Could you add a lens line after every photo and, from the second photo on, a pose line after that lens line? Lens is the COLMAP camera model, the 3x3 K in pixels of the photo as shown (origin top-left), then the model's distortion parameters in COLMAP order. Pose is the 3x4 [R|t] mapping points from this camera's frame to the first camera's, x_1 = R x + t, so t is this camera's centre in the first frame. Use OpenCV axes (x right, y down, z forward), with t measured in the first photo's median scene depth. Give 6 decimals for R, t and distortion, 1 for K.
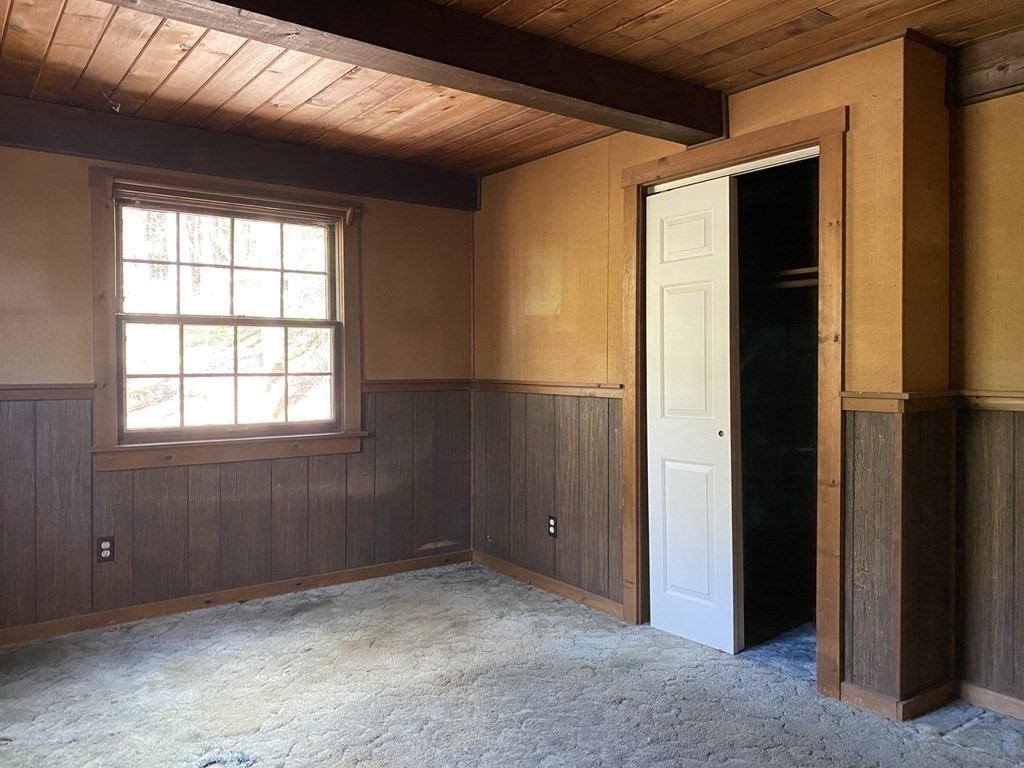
lens RADIAL K [[773.8, 0, 509.2], [0, 773.8, 380.7], [0, 0, 1]] dist [0.030279, -0.037599]
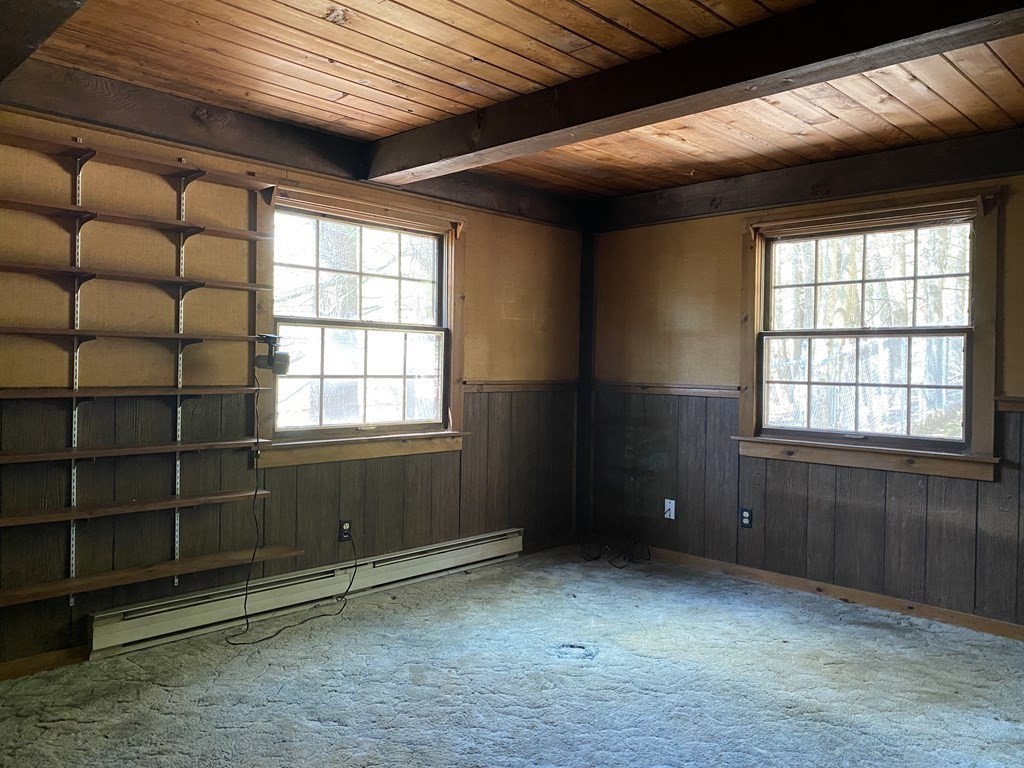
lens RADIAL K [[773.8, 0, 513.2], [0, 773.8, 384.7], [0, 0, 1]] dist [0.030279, -0.037599]
pose [[0.178815, 0.026043, -0.983538, 0.633881], [-0.045867, 0.998783, 0.018108, -0.005137], [0.982813, 0.041874, 0.179792, 0.381197]]
